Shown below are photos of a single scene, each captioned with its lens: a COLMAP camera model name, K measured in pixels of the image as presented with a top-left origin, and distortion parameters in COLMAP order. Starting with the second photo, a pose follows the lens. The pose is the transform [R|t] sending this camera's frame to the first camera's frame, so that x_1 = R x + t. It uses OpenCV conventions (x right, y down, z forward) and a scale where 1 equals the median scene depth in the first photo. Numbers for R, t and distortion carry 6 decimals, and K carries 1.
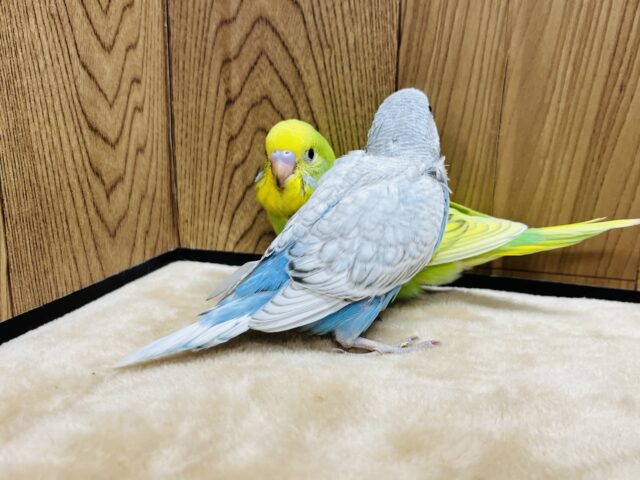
lens RADIAL K [[662.2, 0, 312.1], [0, 662.2, 239.4], [0, 0, 1]] dist [0.008742, -0.034441]
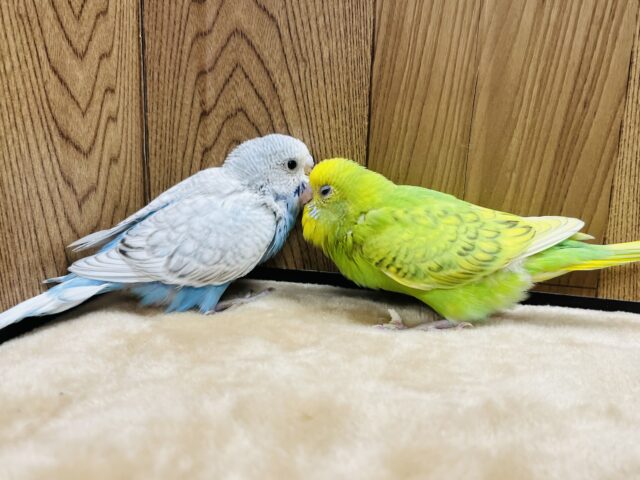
lens RADIAL K [[596.6, 0, 320.0], [0, 596.6, 240.0], [0, 0, 1]] dist [-0.001574, 0.002929]
pose [[0.996817, -0.000267, 0.079729, -0.025446], [0.001715, 0.999835, -0.018095, 0.001789], [-0.079711, 0.018174, 0.996652, 0.097309]]
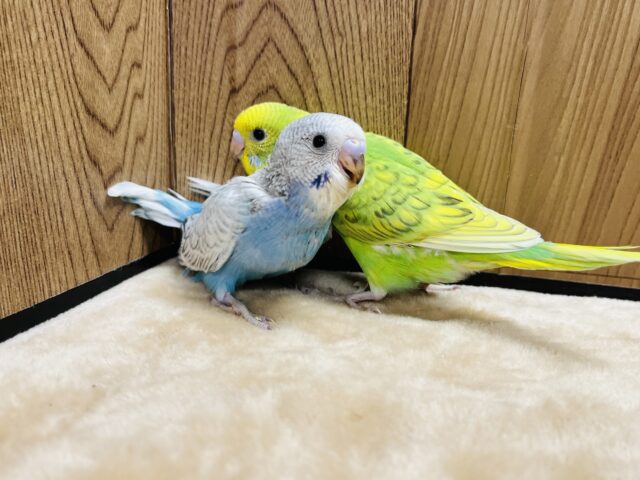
lens RADIAL K [[603.6, 0, 320.0], [0, 603.6, 240.0], [0, 0, 1]] dist [-0.007173, 0.013480]
pose [[0.998184, 0.008514, 0.059641, -0.058953], [-0.009061, 0.999919, 0.008901, -0.000781], [-0.059561, -0.009425, 0.998180, 0.137710]]
